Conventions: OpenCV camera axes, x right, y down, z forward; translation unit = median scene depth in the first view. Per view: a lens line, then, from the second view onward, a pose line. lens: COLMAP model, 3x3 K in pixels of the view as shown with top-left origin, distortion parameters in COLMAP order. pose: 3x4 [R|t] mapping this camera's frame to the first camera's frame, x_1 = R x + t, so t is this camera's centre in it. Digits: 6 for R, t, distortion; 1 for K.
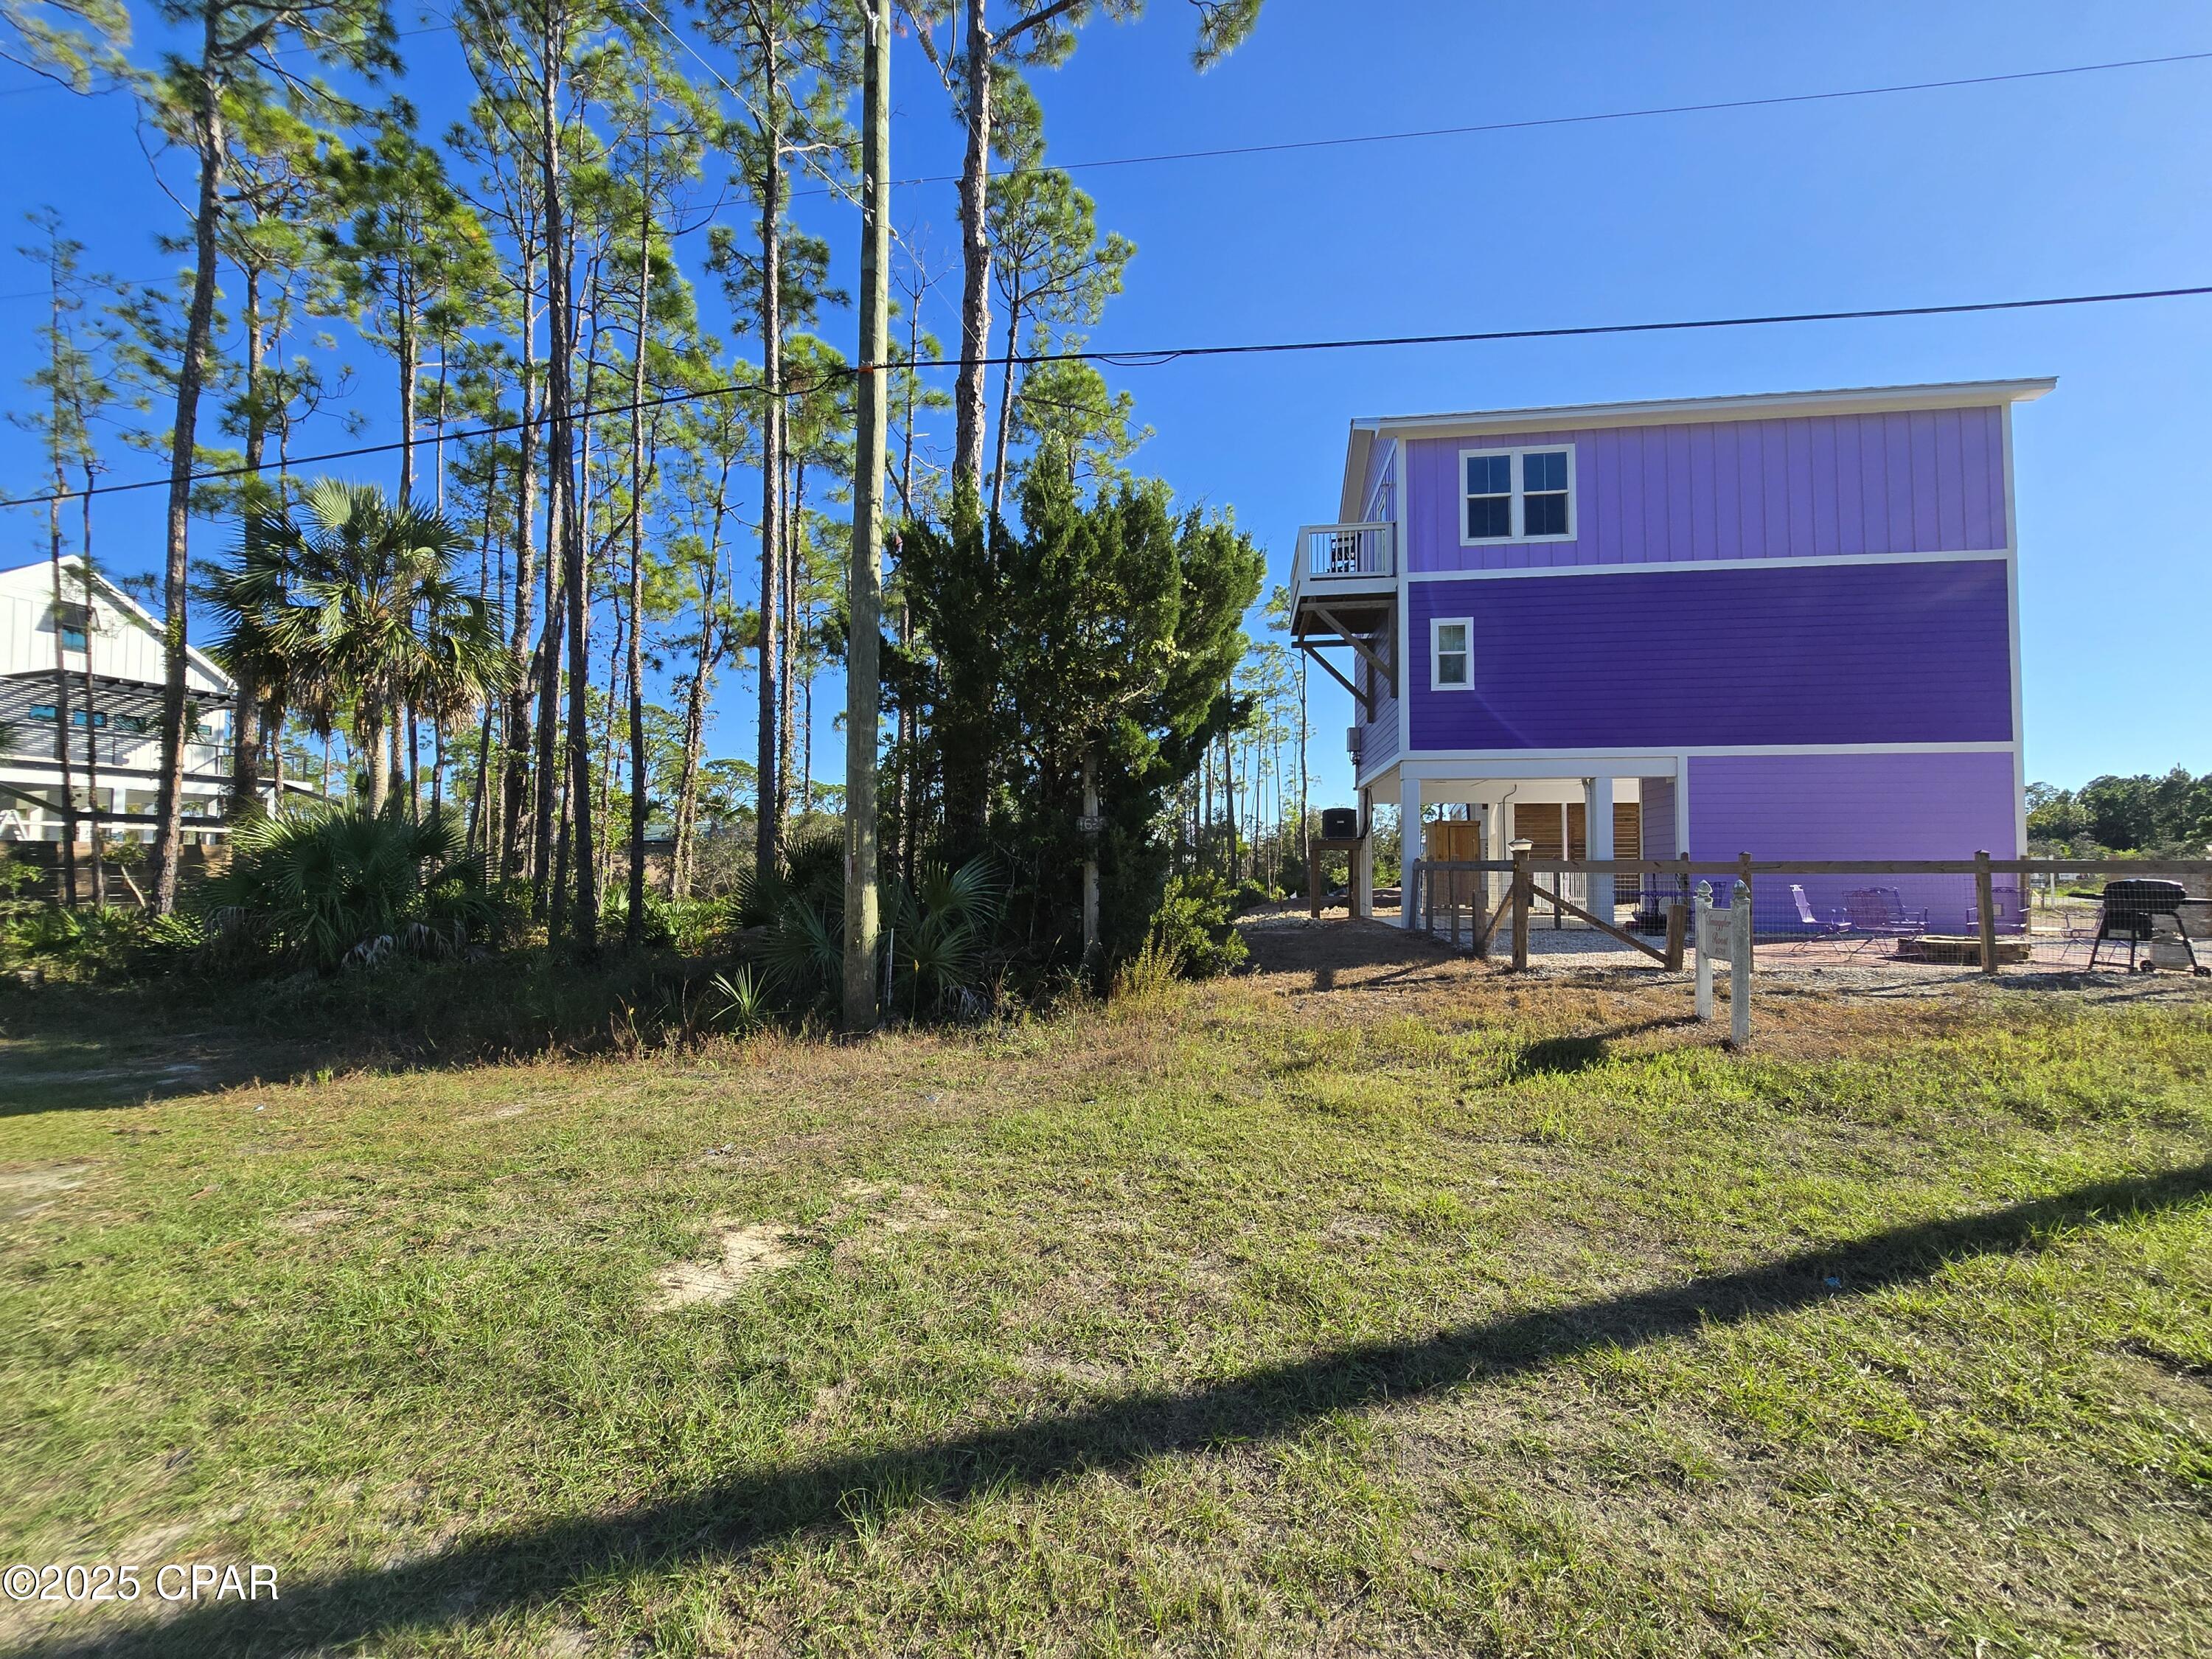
lens RADIAL K [[910.1, 0, 1107.5], [0, 910.1, 840.1], [0, 0, 1]] dist [-0.001789, 0.000610]
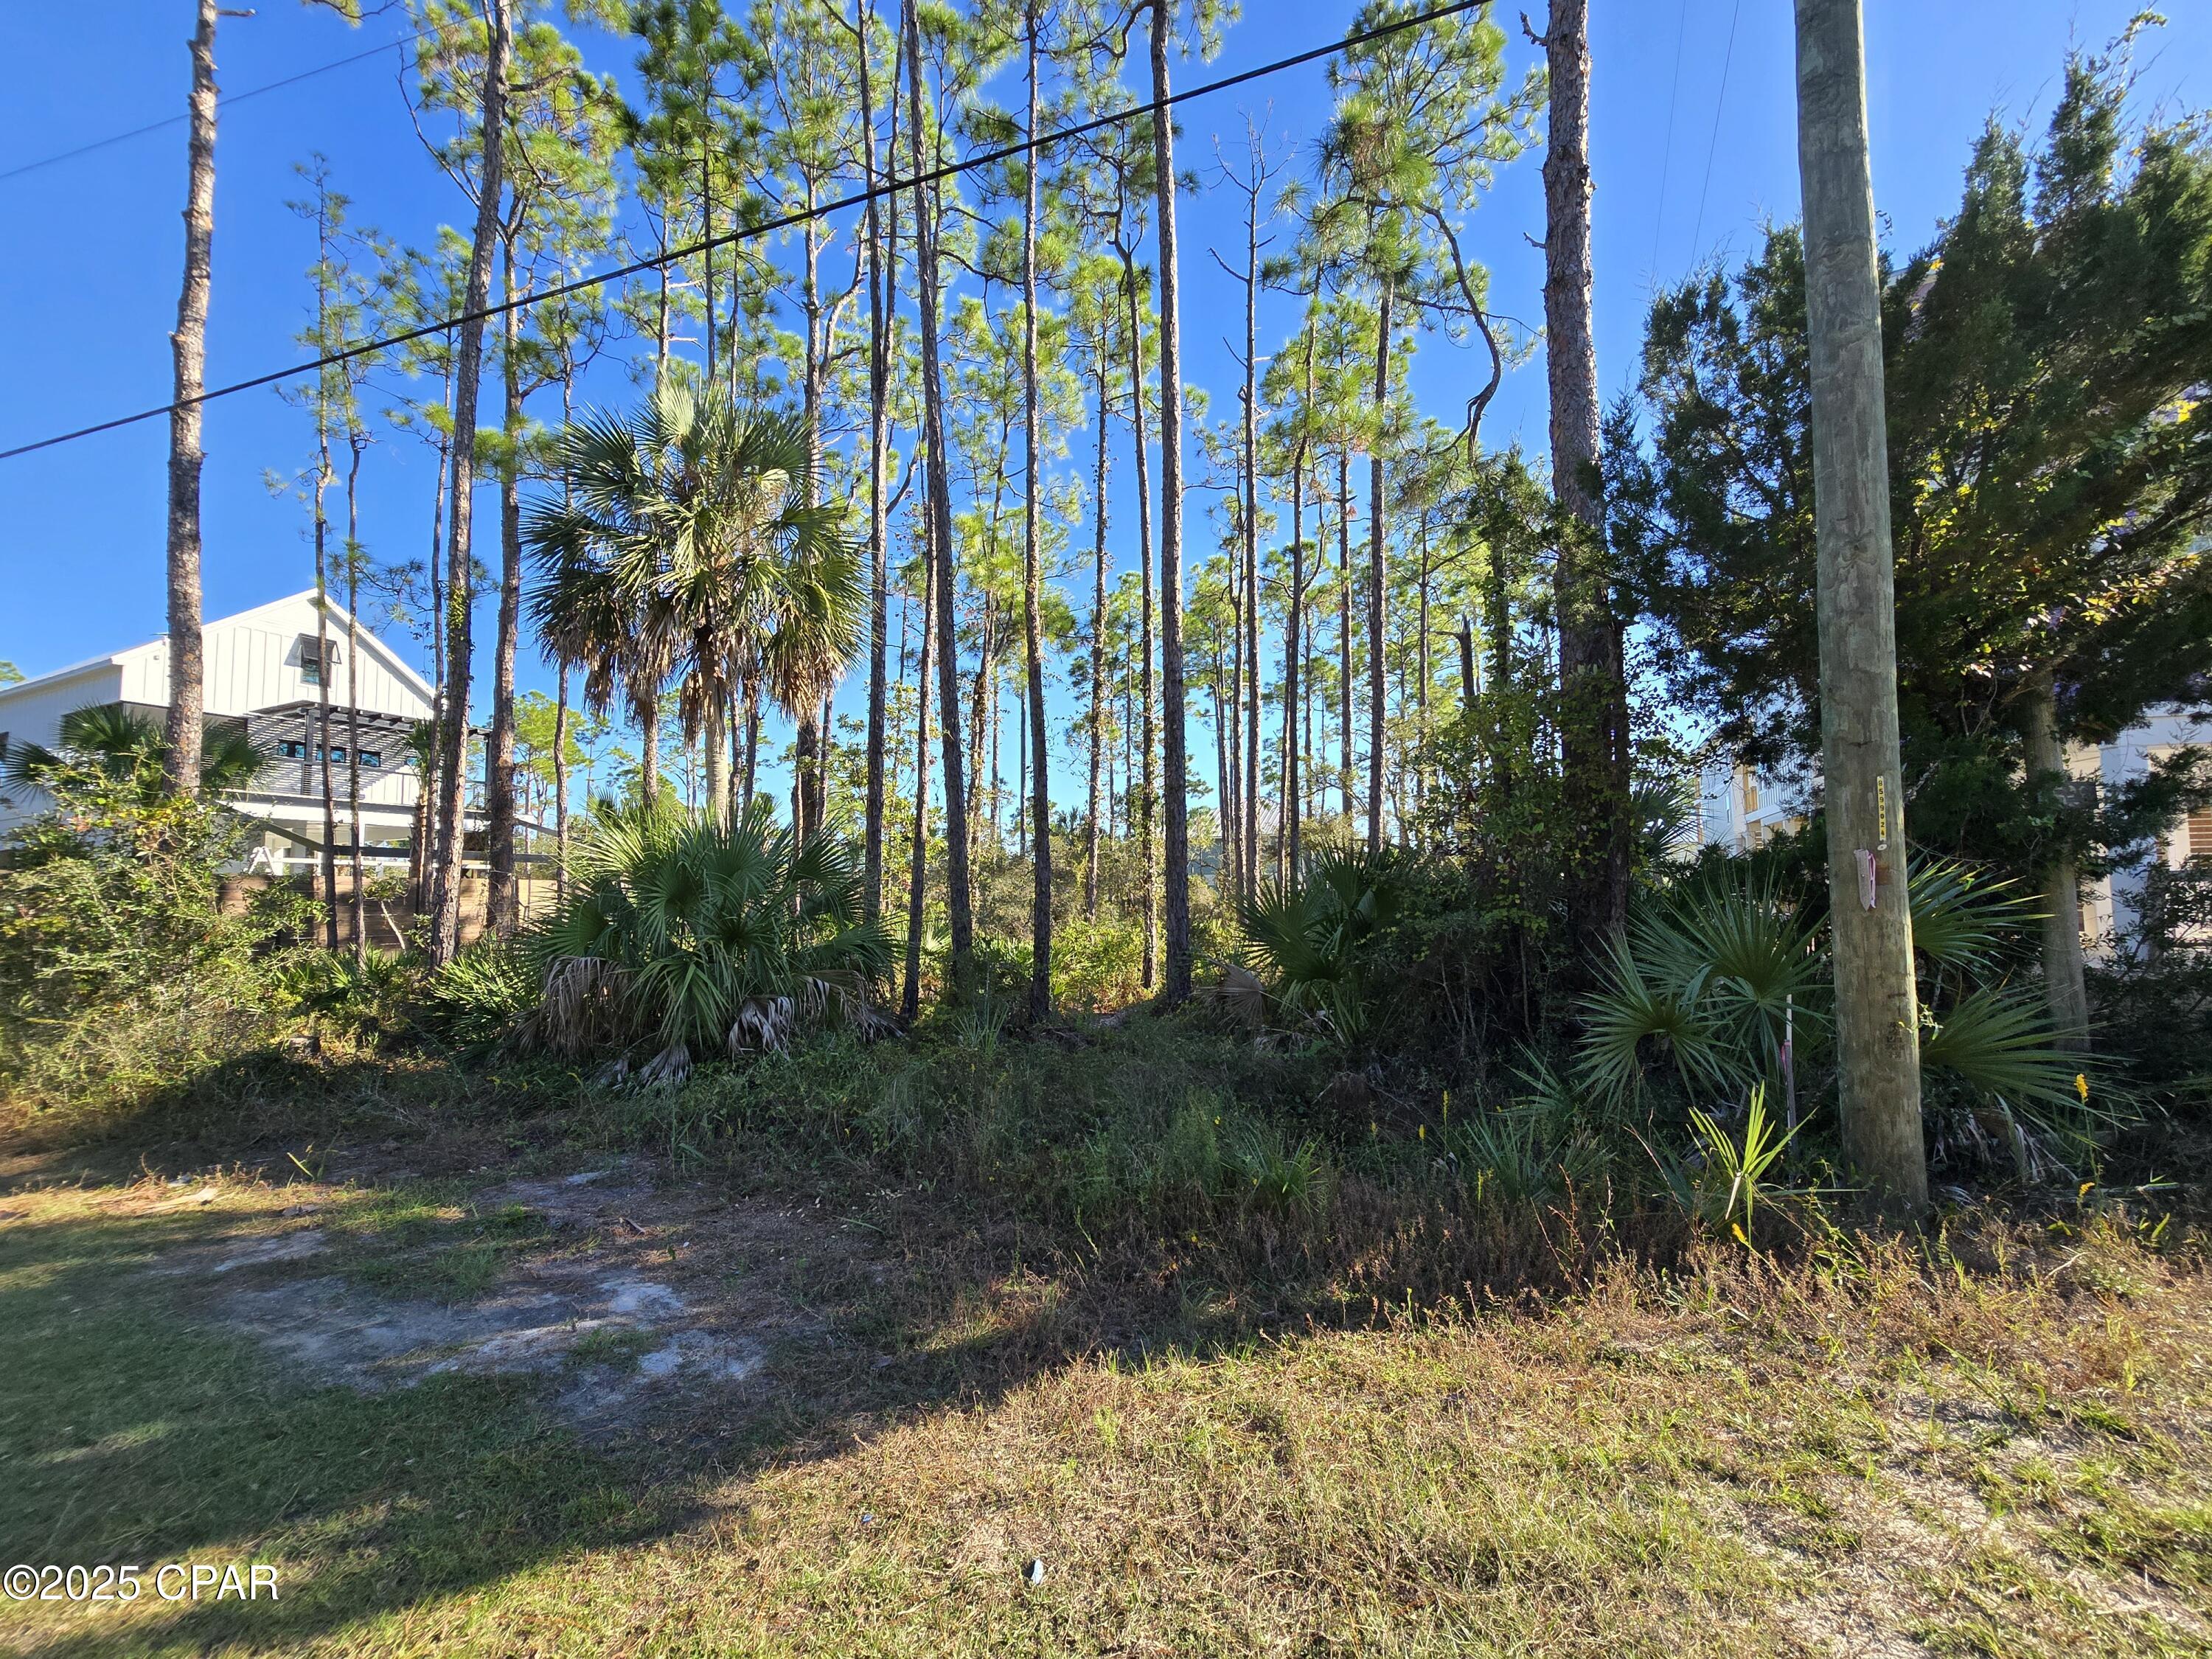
lens RADIAL K [[910.1, 0, 1107.5], [0, 910.1, 840.1], [0, 0, 1]] dist [-0.001789, 0.000610]
pose [[0.992604, -0.019976, -0.119746, -0.439994], [0.016327, 0.999374, -0.031372, 0.012284], [0.120297, 0.029185, 0.992309, 0.334089]]
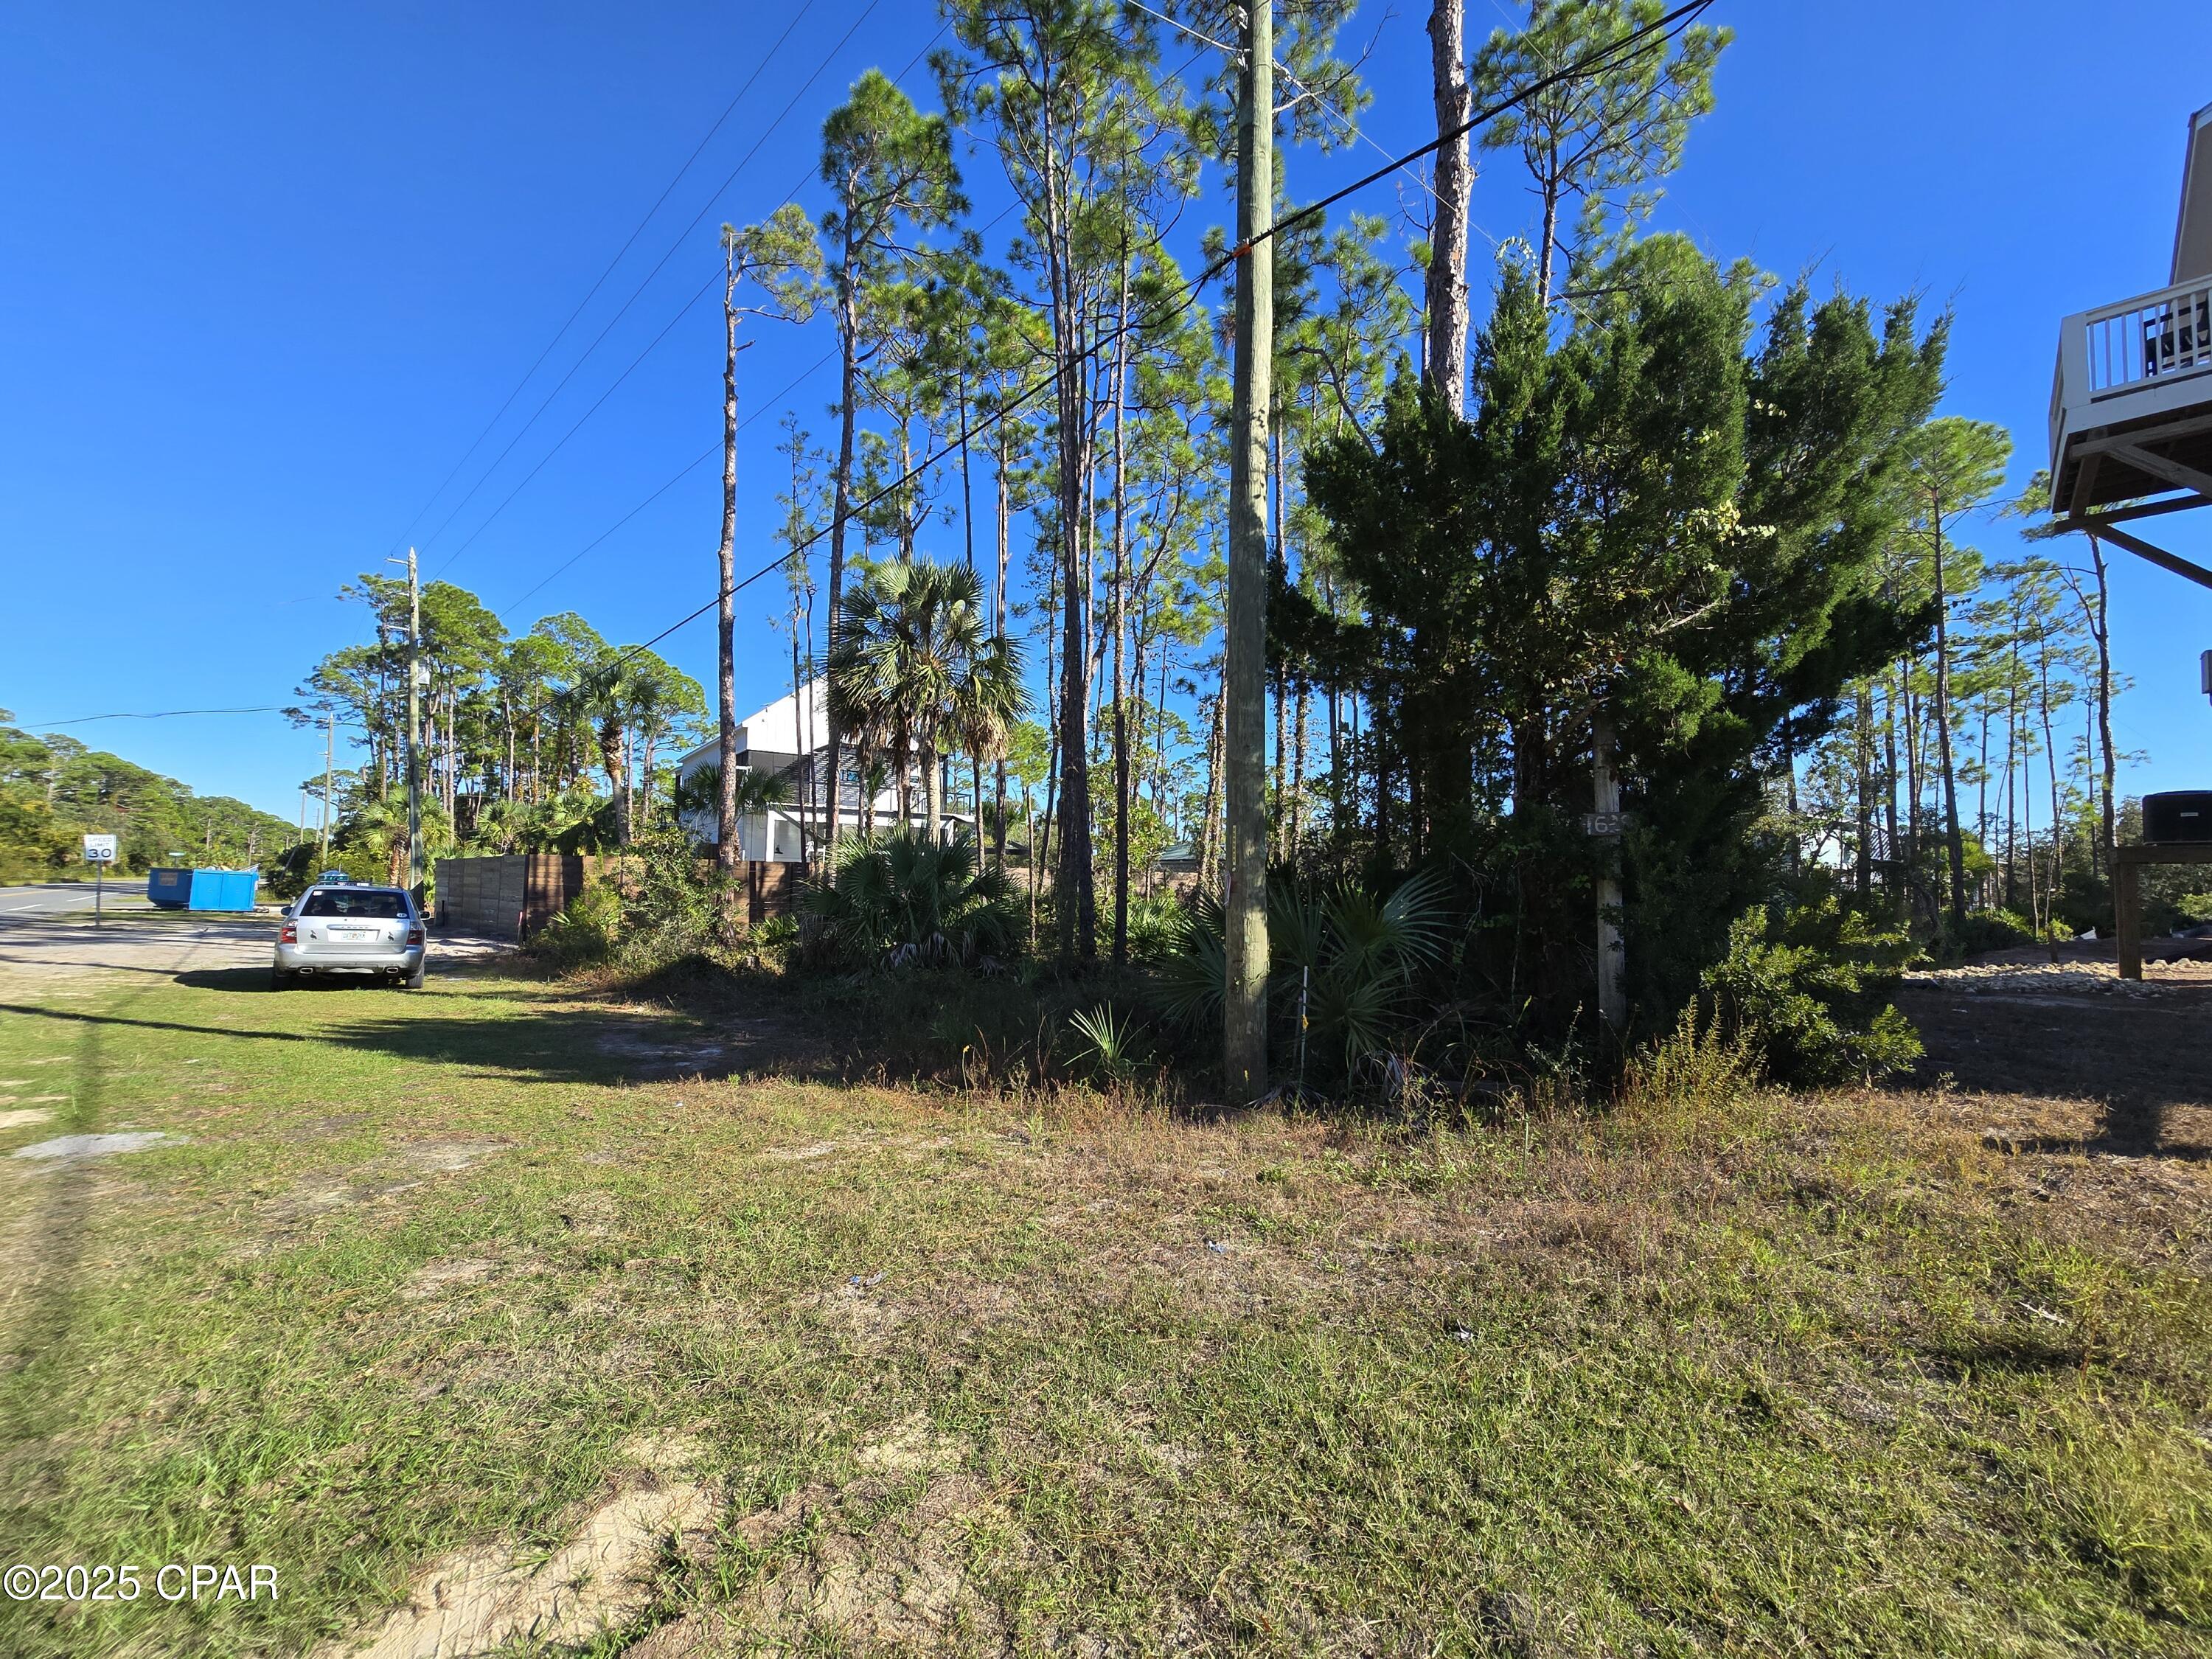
lens RADIAL K [[910.1, 0, 1107.5], [0, 910.1, 840.1], [0, 0, 1]] dist [-0.001789, 0.000610]
pose [[0.809915, -0.021099, -0.586167, 0.064022], [0.009659, 0.999697, -0.022637, 0.004636], [0.586467, 0.012672, 0.809874, 0.216631]]
